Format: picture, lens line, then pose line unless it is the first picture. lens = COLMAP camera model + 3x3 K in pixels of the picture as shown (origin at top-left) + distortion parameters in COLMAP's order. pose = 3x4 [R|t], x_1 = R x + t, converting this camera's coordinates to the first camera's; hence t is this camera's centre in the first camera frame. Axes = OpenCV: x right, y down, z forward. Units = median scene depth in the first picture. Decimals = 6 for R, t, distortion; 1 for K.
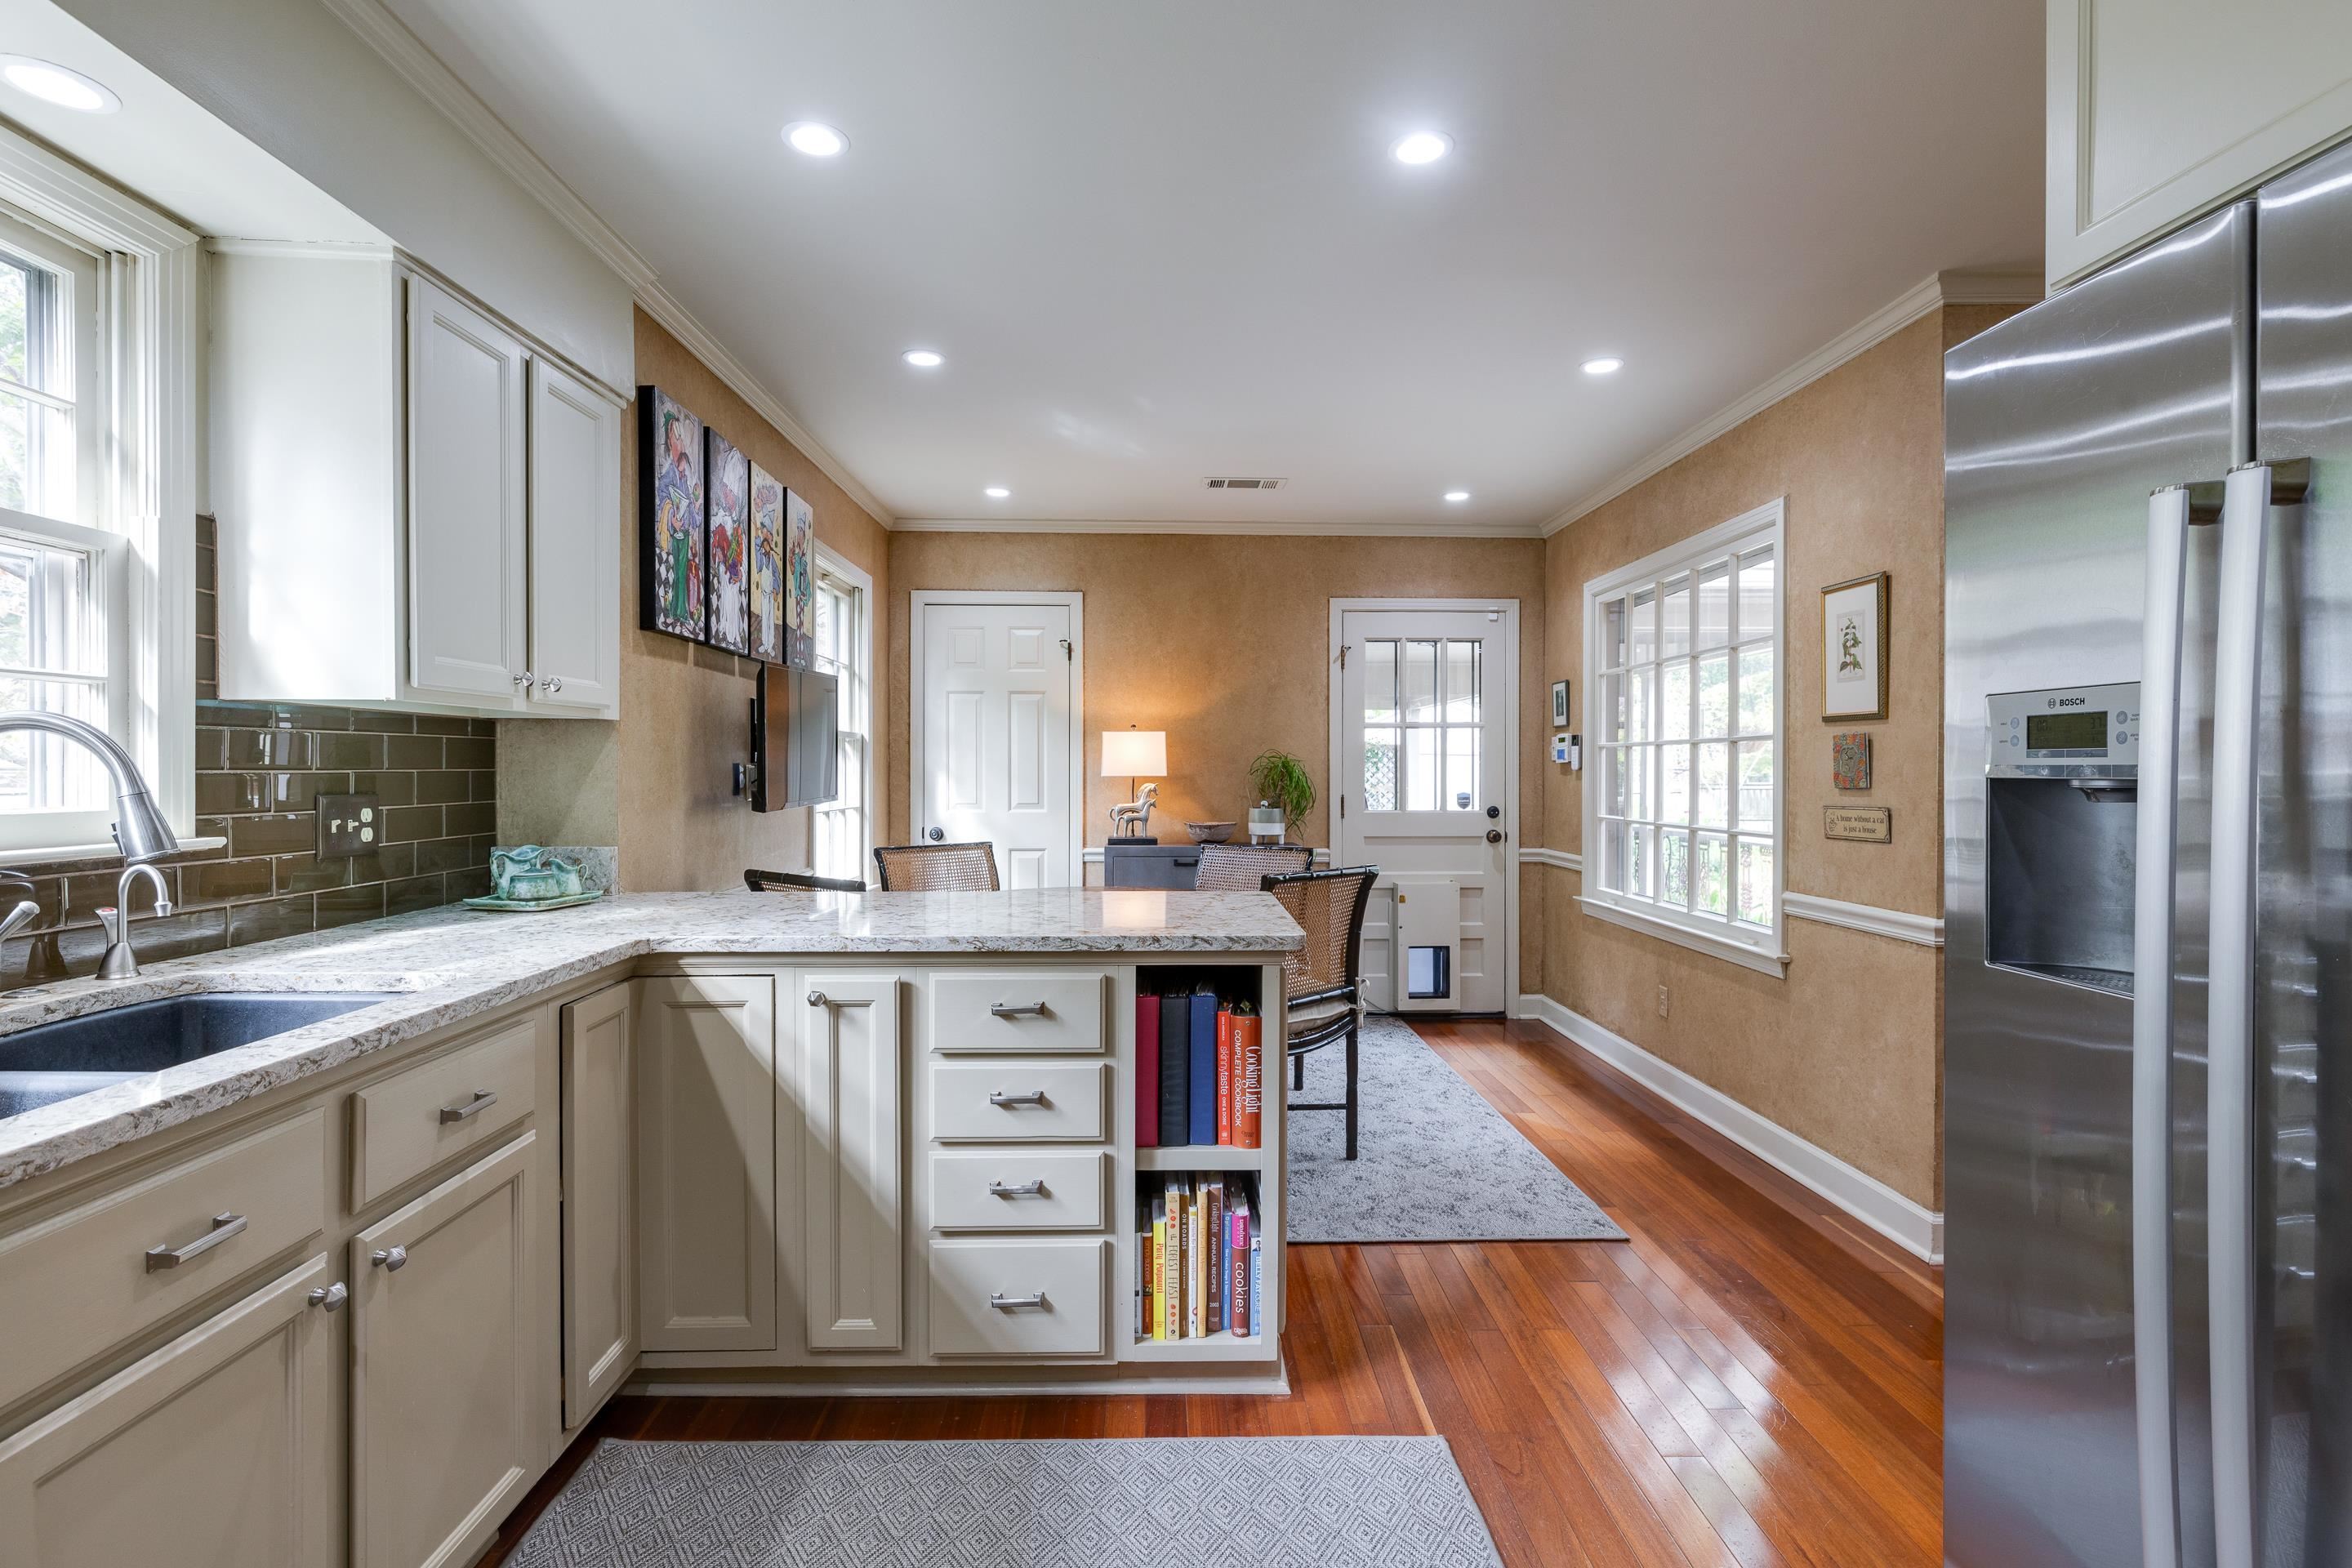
lens RADIAL K [[1134.9, 0, 1180.2], [0, 1134.9, 786.5], [0, 0, 1]] dist [-0.006271, 0.001905]
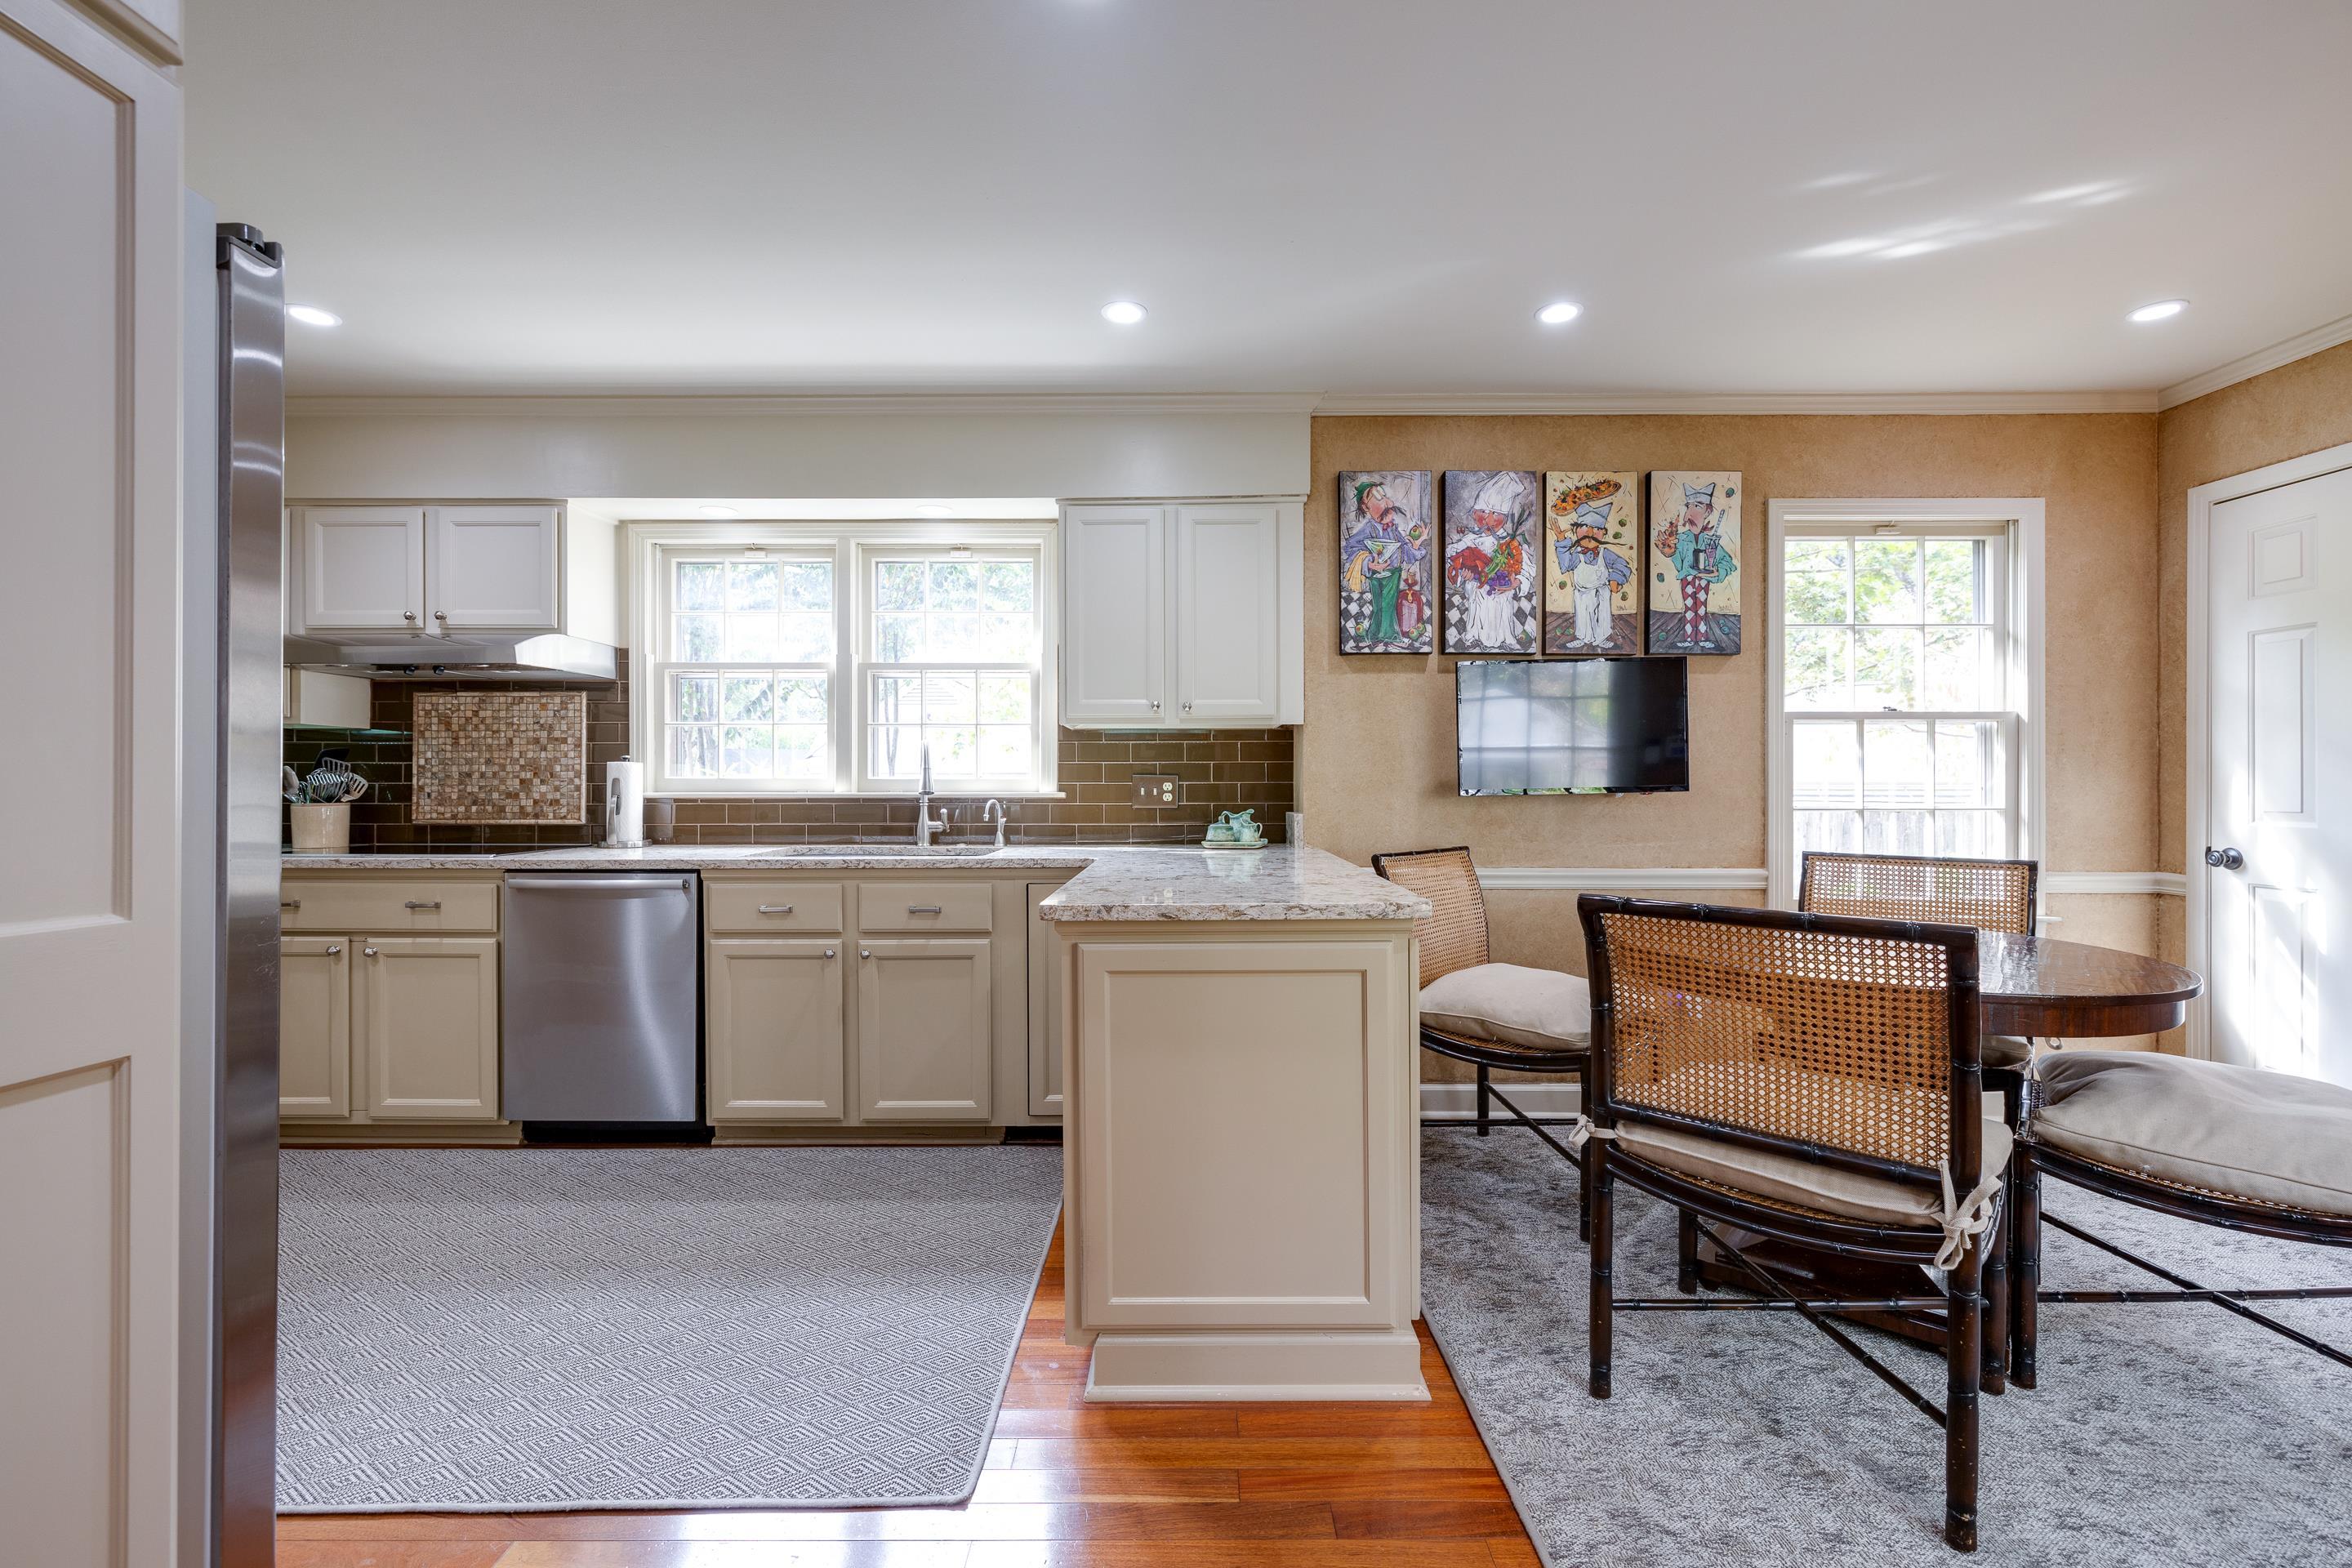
lens RADIAL K [[997.8, 0, 1176.0], [0, 997.8, 784.0], [0, 0, 1]] dist [-0.000076, 0.000317]
pose [[-0.024401, -0.004233, -0.999693, 0.365952], [-0.015518, 0.999872, -0.003855, 0.011219], [0.999582, 0.015419, -0.024463, 0.431182]]
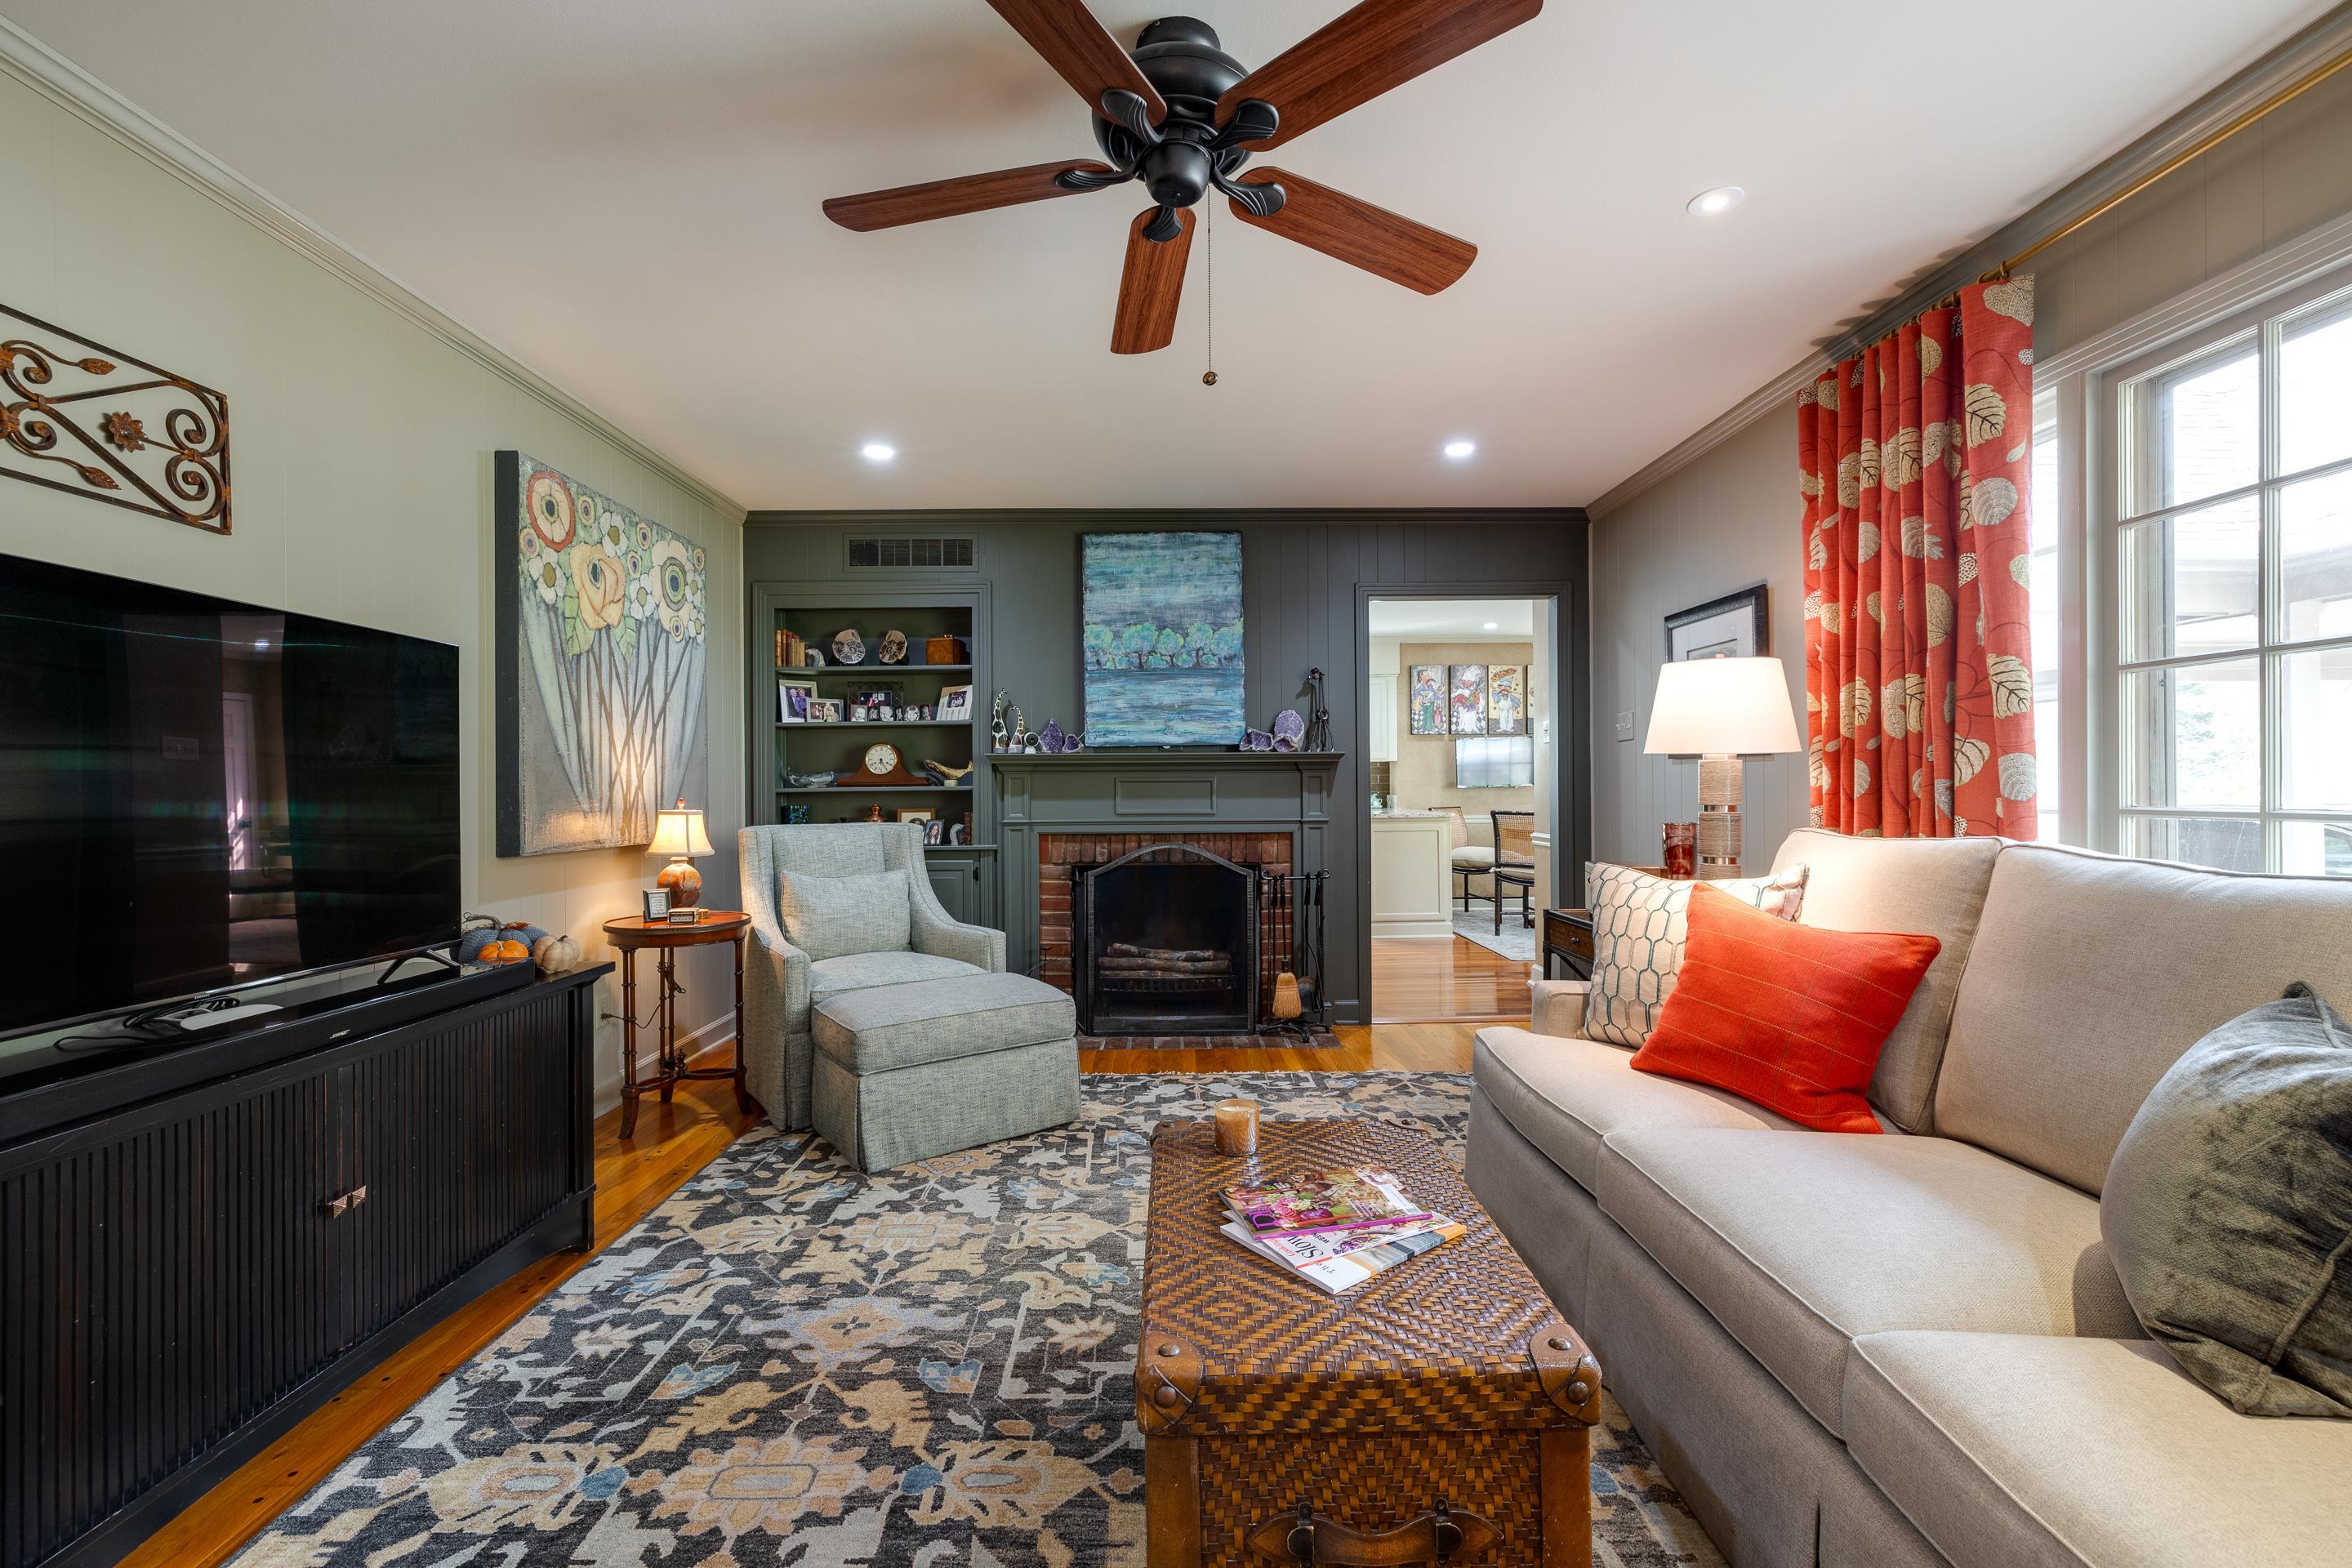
lens RADIAL K [[954.8, 0, 1209.5], [0, 954.8, 788.1], [0, 0, 1]] dist [0.000842, 0.000143]
pose [[-0.005122, 0.000590, -0.999987, 1.290453], [-0.009195, 0.999958, 0.000637, 0.016620], [0.999945, 0.009198, -0.005117, 0.199804]]
